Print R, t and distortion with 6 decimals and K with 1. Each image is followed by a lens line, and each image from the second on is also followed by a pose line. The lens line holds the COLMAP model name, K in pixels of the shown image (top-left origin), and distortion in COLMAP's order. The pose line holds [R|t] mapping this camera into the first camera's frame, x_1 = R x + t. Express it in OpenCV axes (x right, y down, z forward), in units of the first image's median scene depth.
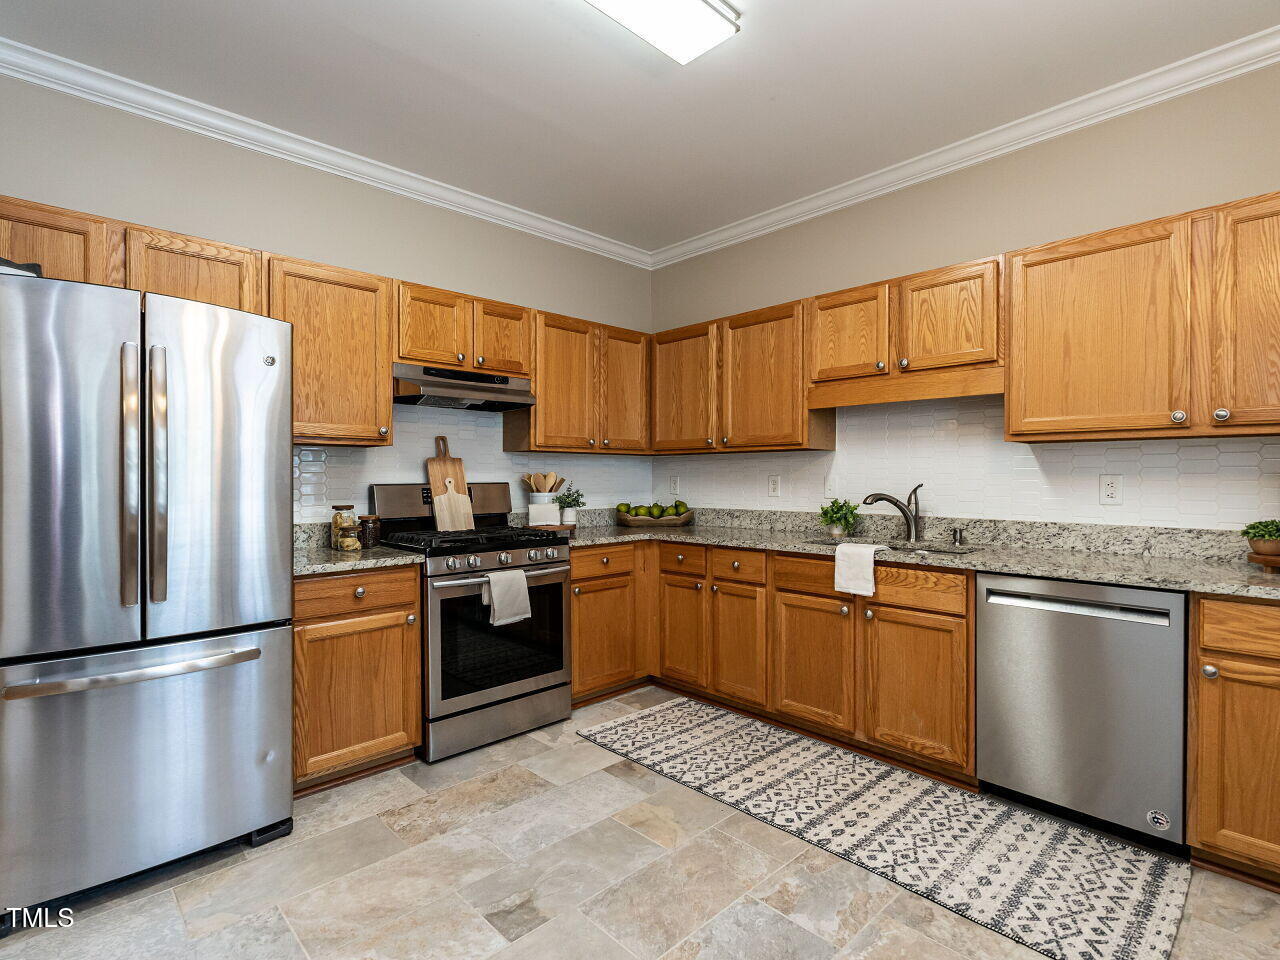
lens RADIAL K [[642.9, 0, 642.6], [0, 642.9, 482.1], [0, 0, 1]] dist [-0.002794, -0.000066]
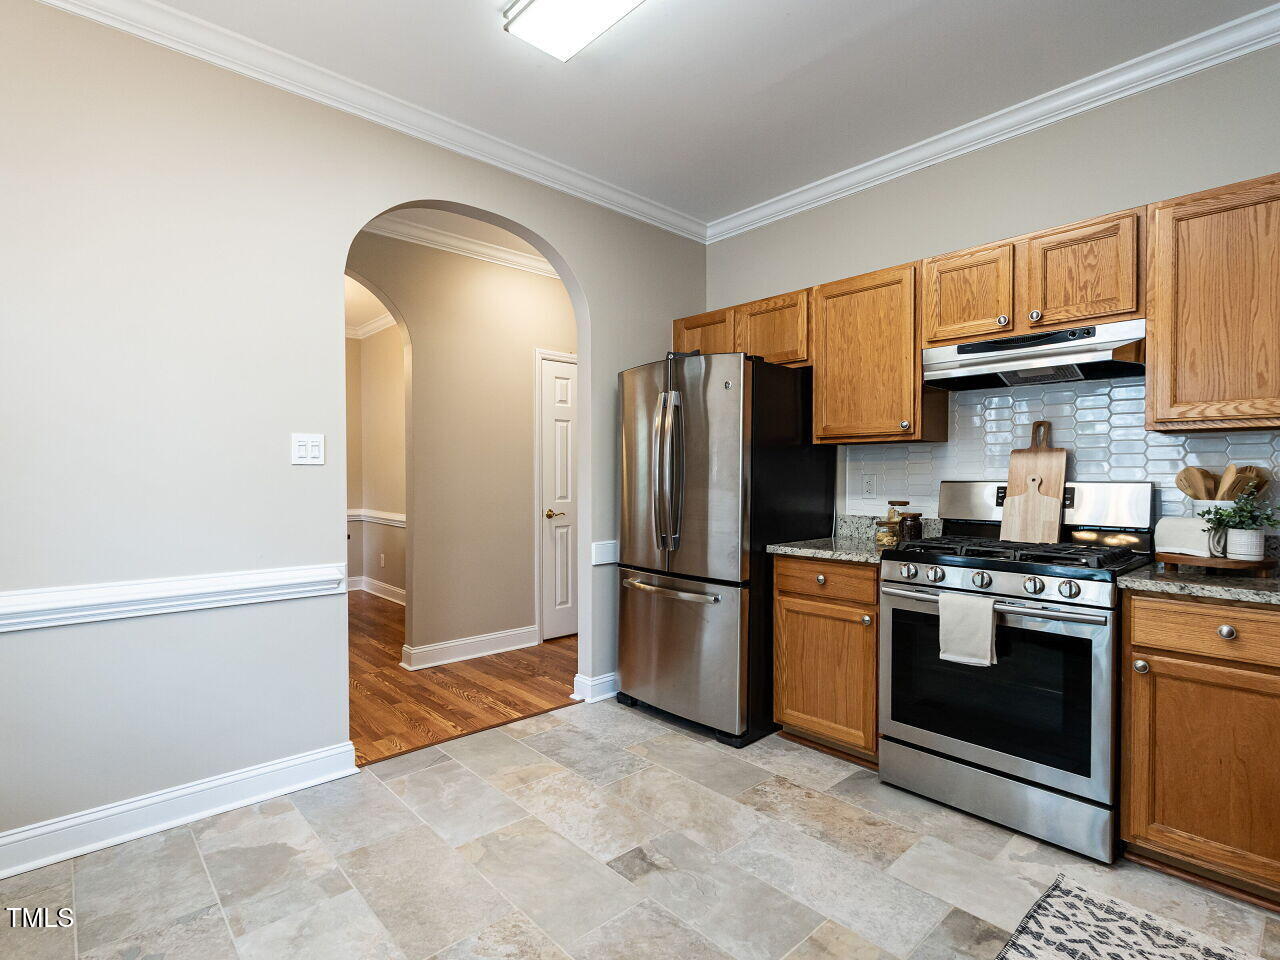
lens RADIAL K [[642.9, 0, 642.6], [0, 642.9, 482.1], [0, 0, 1]] dist [-0.002794, -0.000066]
pose [[-0.022778, 0.012209, -0.999666, 0.595100], [-0.011268, 0.999859, 0.012468, -0.001802], [0.999677, 0.011549, -0.022637, 0.667287]]
